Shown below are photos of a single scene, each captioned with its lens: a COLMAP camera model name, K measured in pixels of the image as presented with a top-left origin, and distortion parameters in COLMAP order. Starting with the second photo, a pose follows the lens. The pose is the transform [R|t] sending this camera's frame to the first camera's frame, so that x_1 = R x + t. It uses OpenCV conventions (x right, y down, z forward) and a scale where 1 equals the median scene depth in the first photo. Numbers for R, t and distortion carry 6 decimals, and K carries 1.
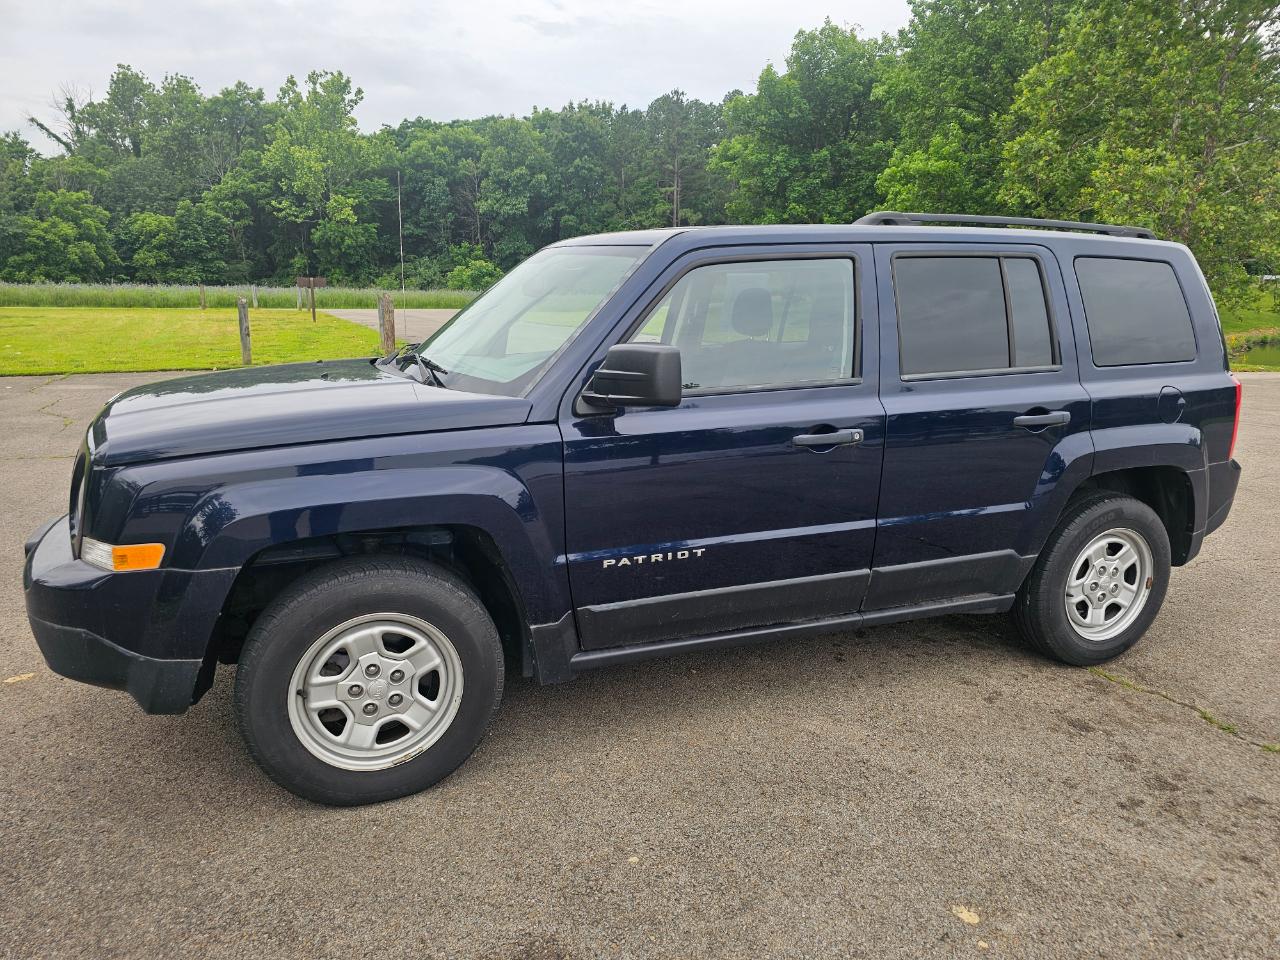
lens RADIAL K [[852.3, 0, 655.7], [0, 852.3, 485.1], [0, 0, 1]] dist [0.043093, -0.033720]
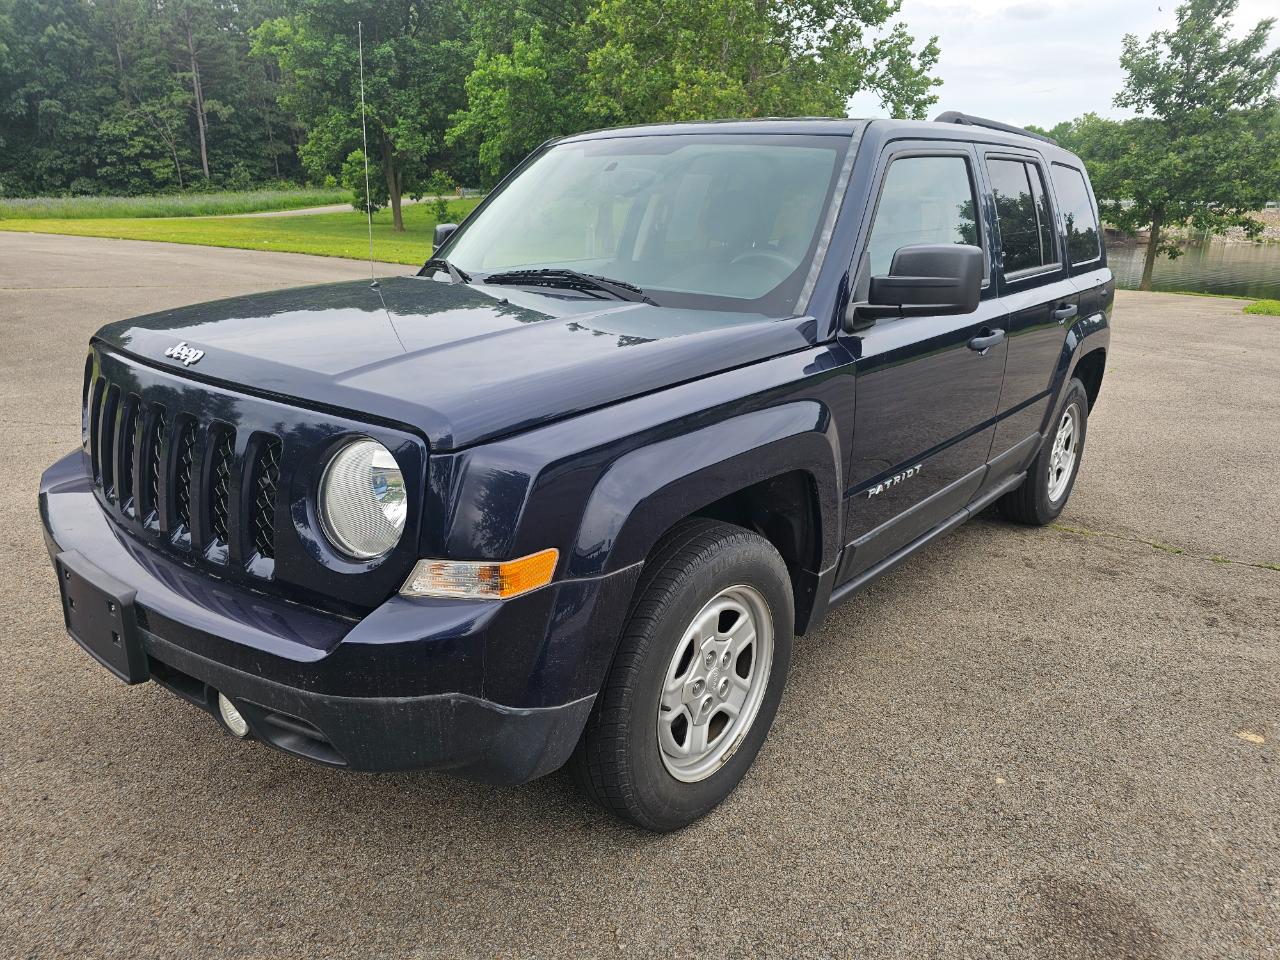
lens RADIAL K [[852.3, 0, 655.7], [0, 852.3, 485.1], [0, 0, 1]] dist [0.043093, -0.033720]
pose [[0.881885, -0.142736, 0.449338, -0.034876], [0.099099, 0.987898, 0.119321, -0.002530], [-0.460931, -0.060699, 0.885358, 0.014892]]
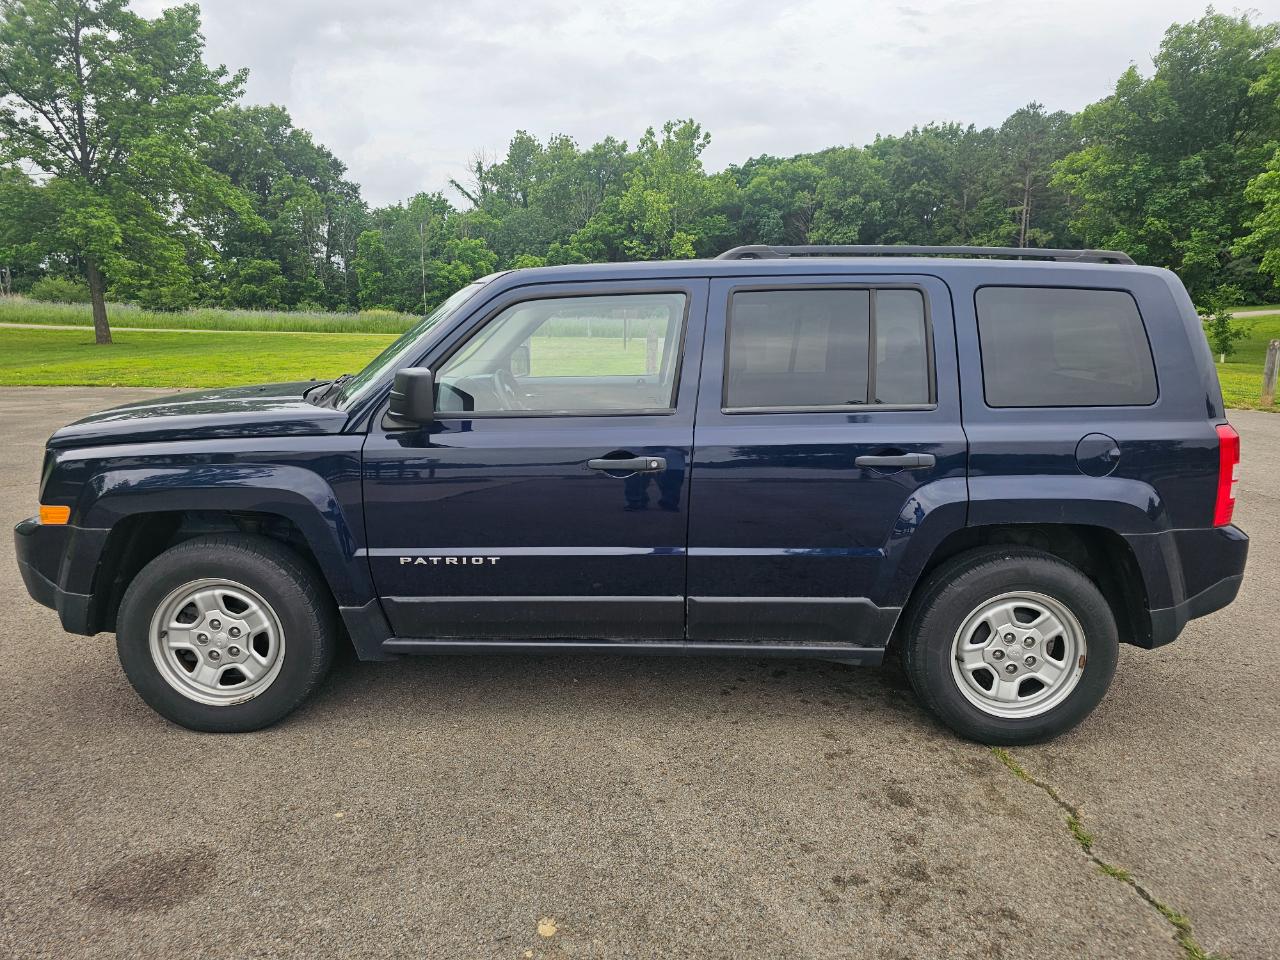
lens RADIAL K [[854.7, 0, 651.5], [0, 854.7, 476.2], [0, 0, 1]] dist [0.049767, -0.039205]
pose [[0.925888, 0.065506, -0.372077, 0.034638], [-0.080966, 0.996376, -0.026063, -0.000905], [0.369021, 0.054257, 0.927836, 0.002488]]
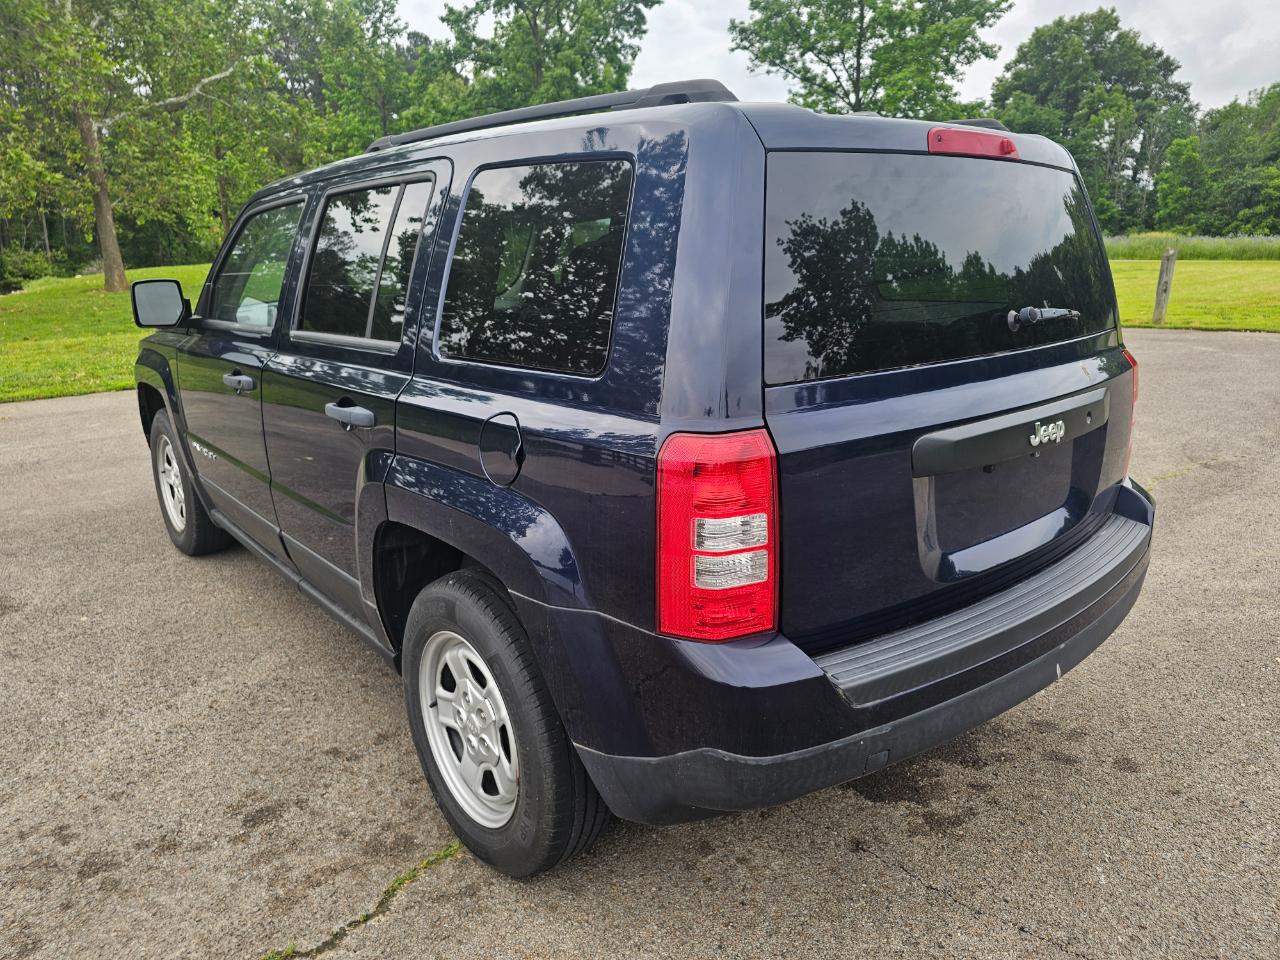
lens RADIAL K [[863.8, 0, 636.3], [0, 863.8, 475.3], [0, 0, 1]] dist [0.054480, -0.050416]
pose [[0.302427, 0.230370, -0.924915, 0.075158], [-0.196670, 0.964556, 0.175937, -0.012620], [0.932662, 0.128695, 0.337014, 0.061756]]
